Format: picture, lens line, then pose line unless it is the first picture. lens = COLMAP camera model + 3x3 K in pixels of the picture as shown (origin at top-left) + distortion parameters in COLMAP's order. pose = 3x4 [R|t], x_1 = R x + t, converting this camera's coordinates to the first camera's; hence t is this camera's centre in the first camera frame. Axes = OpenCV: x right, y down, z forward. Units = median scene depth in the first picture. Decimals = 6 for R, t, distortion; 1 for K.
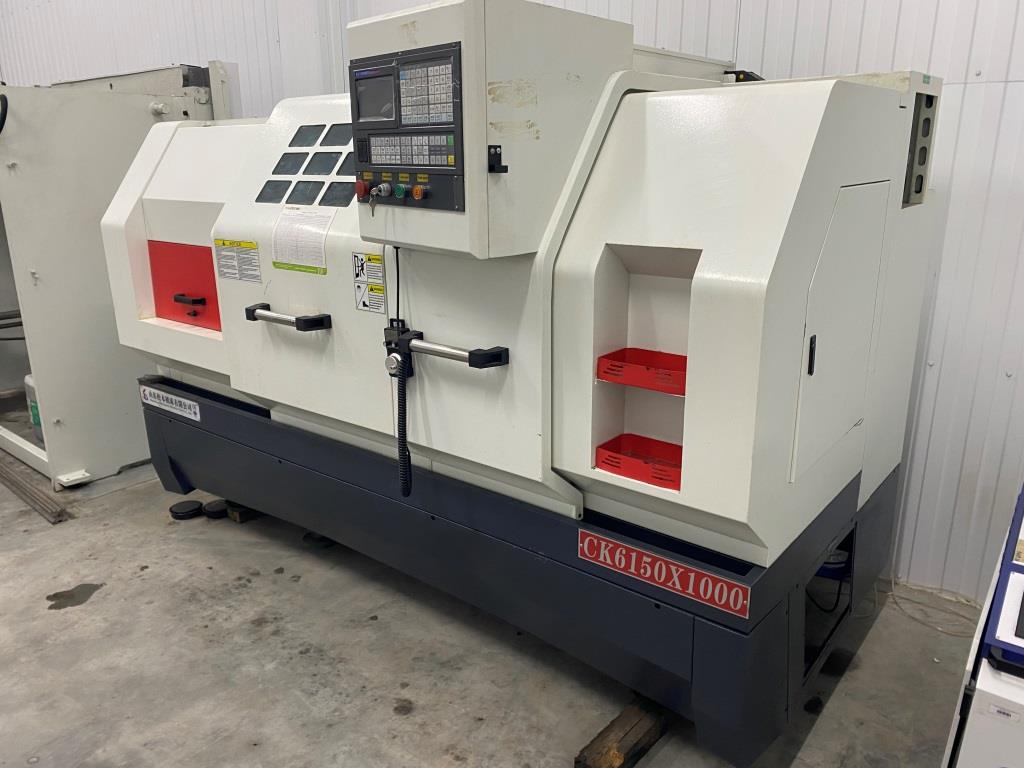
lens RADIAL K [[780.5, 0, 509.3], [0, 780.5, 383.4], [0, 0, 1]] dist [0.051545, -0.059479]
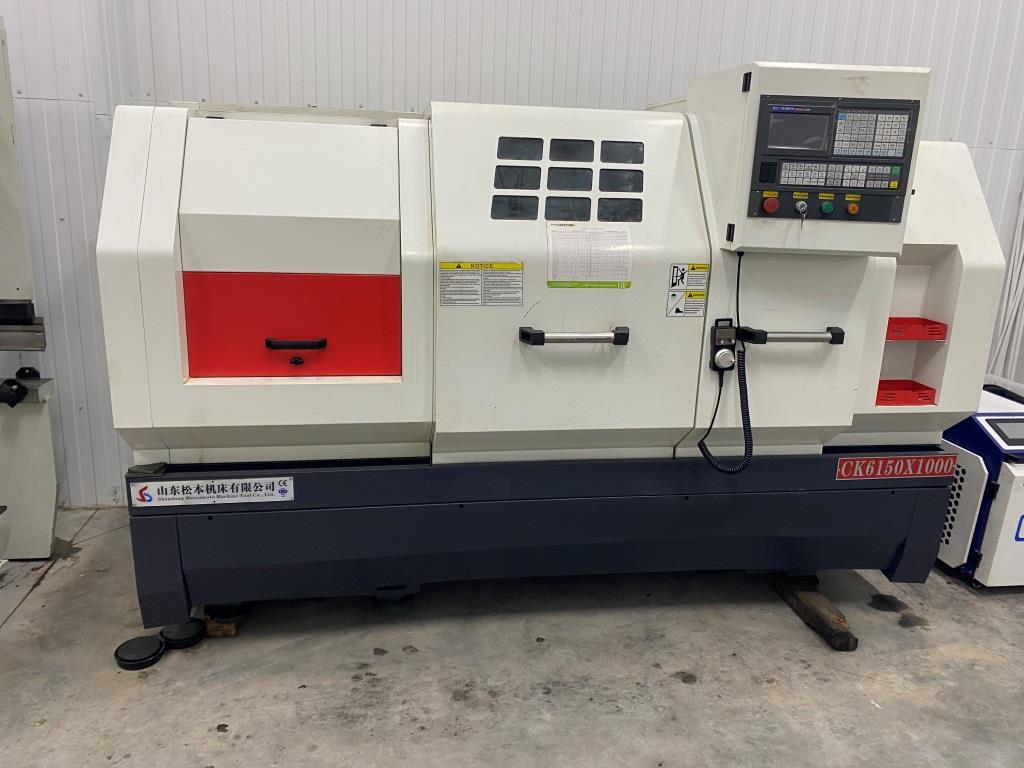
lens RADIAL K [[786.0, 0, 512.3], [0, 786.0, 370.3], [0, 0, 1]] dist [0.048420, -0.055976]
pose [[0.666286, -0.152848, 0.729863, -1.073202], [0.170674, 0.984044, 0.050272, -0.107011], [-0.725901, 0.091073, 0.681743, 0.405154]]
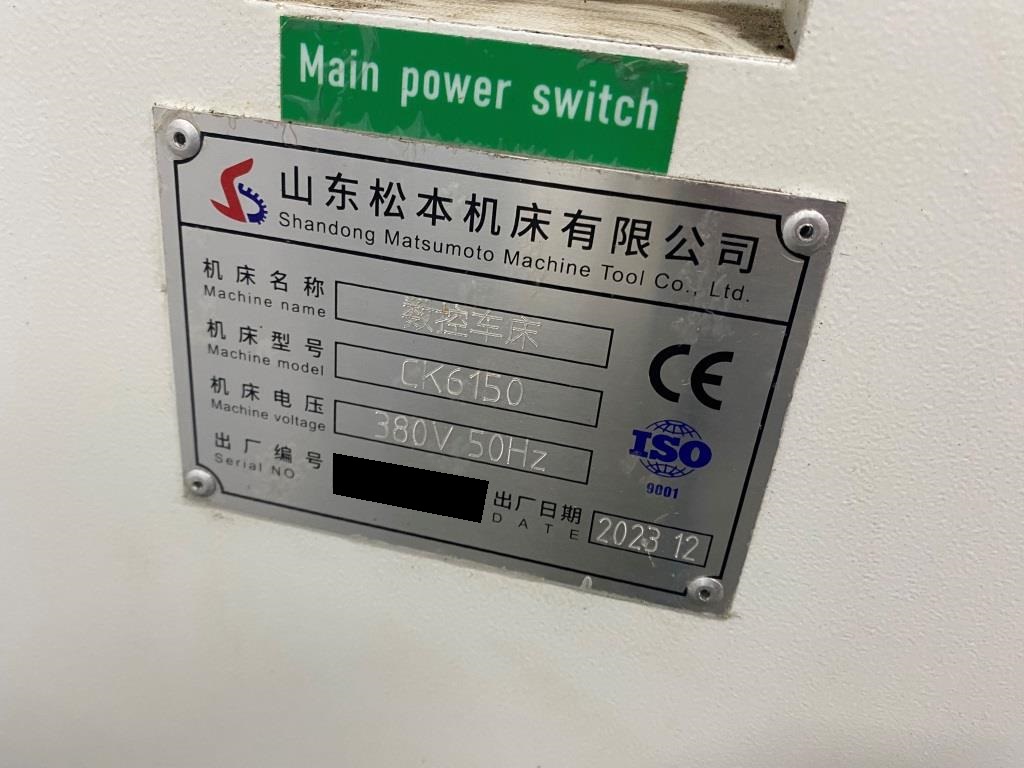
lens RADIAL K [[780.5, 0, 509.3], [0, 780.5, 383.4], [0, 0, 1]] dist [0.051545, -0.059479]
pose [[0.897758, -0.186181, 0.399208, -0.705142], [0.046534, 0.941299, 0.334350, -0.001416], [-0.438024, -0.281589, 0.853723, 1.183267]]
